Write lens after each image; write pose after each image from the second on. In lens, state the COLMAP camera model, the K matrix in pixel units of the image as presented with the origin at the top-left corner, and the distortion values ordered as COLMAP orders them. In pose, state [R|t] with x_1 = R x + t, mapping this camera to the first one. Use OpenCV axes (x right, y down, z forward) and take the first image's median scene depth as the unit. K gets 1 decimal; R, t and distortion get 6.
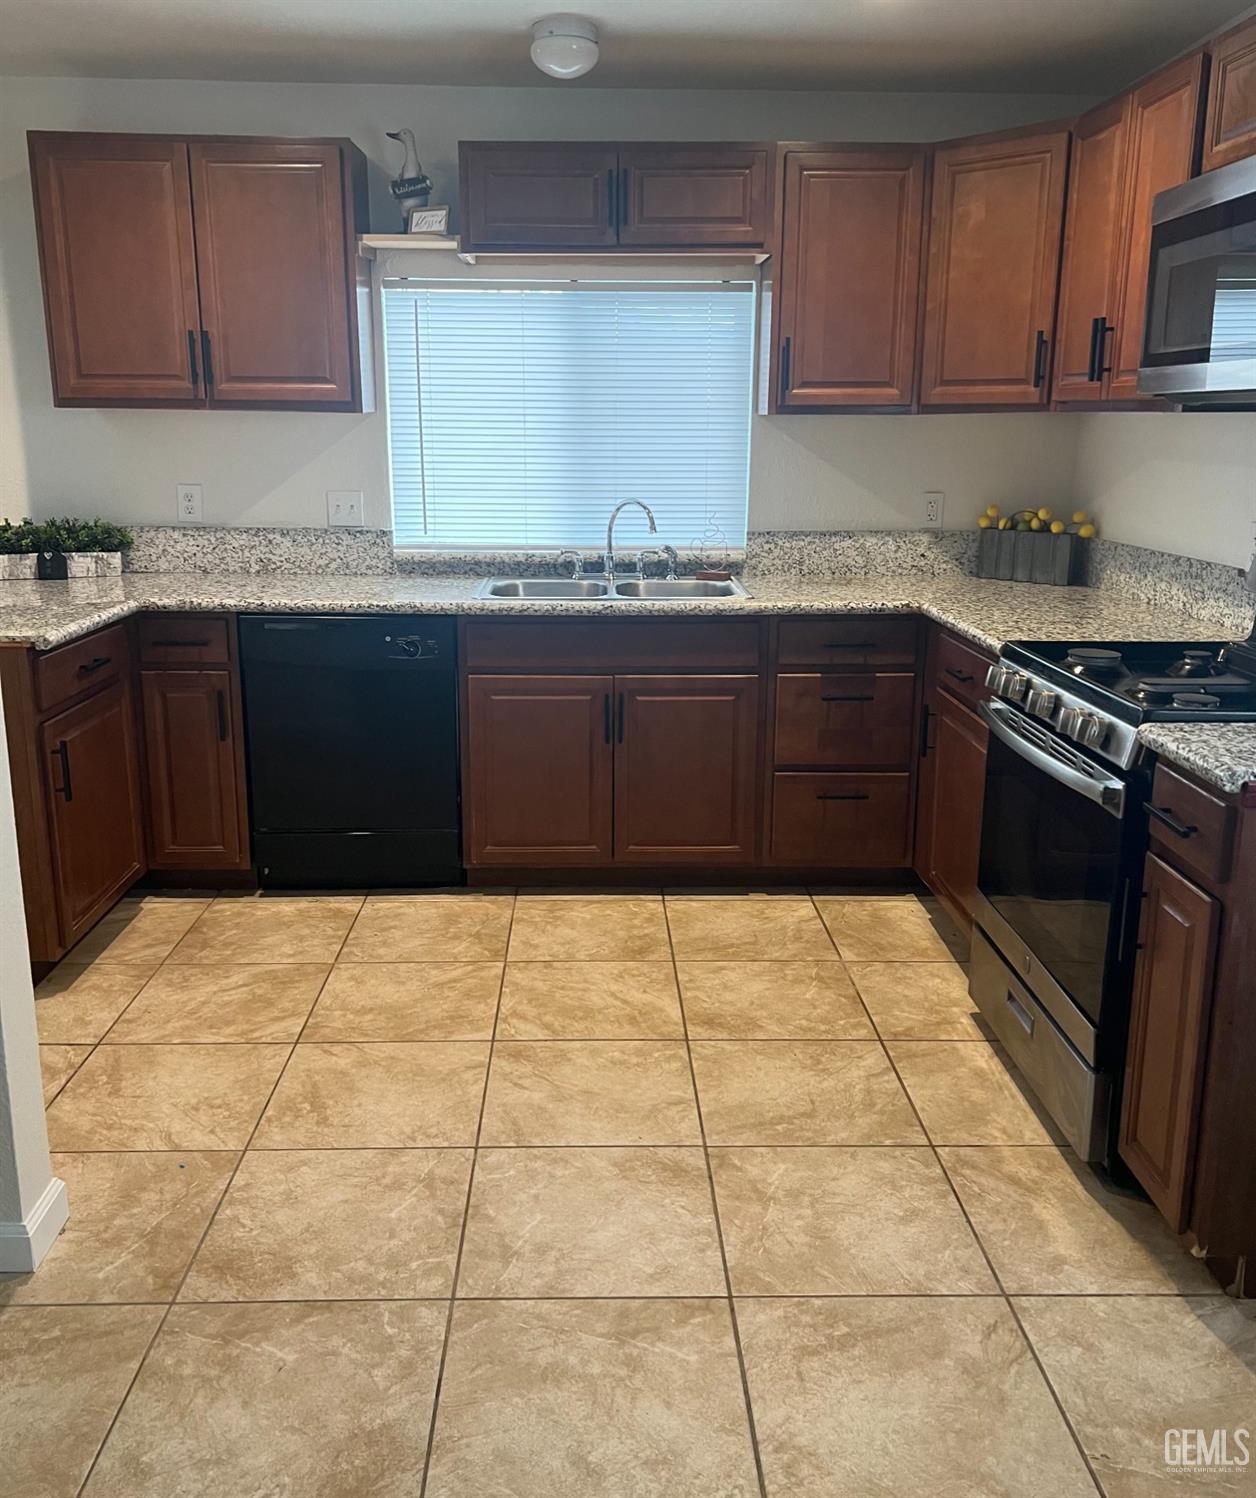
lens RADIAL K [[1268.7, 0, 618.7], [0, 1268.7, 727.2], [0, 0, 1]] dist [0.051412, -0.069452]
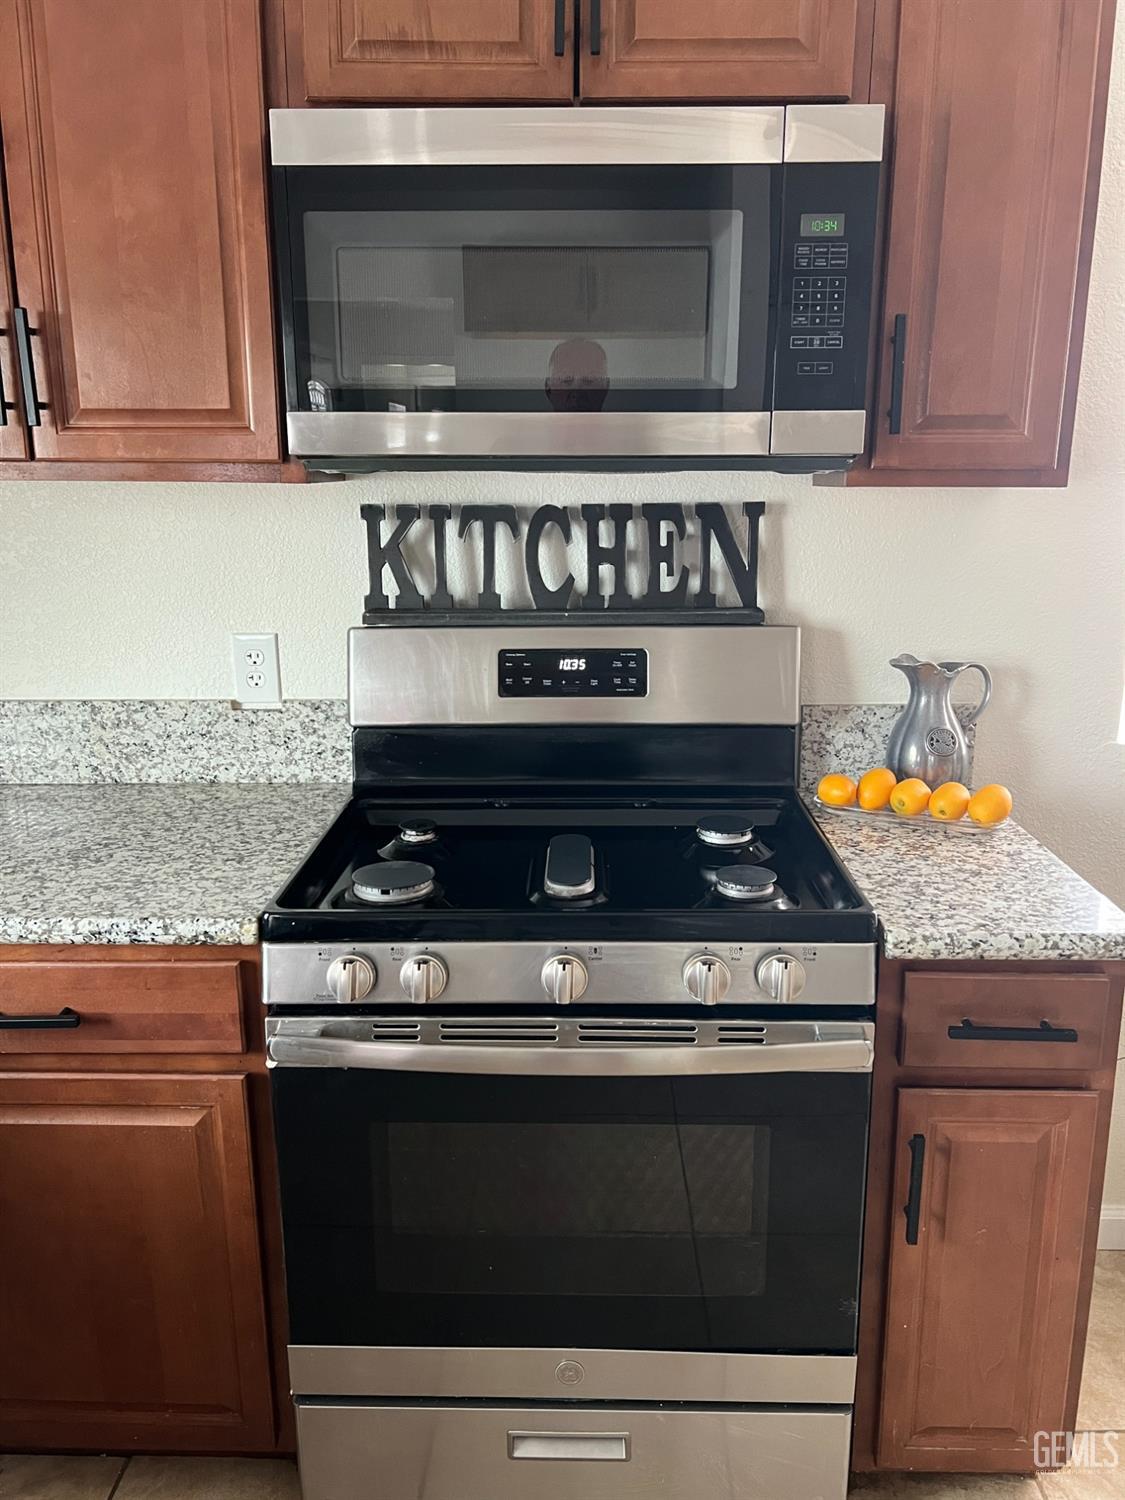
lens RADIAL K [[1130.3, 0, 558.2], [0, 1130.3, 749.5], [0, 0, 1]] dist [0.054887, -0.070223]
pose [[0.049292, -0.237625, 0.970105, -0.109628], [0.233206, 0.947177, 0.220159, -0.169588], [-0.971177, 0.215383, 0.102104, 0.666612]]
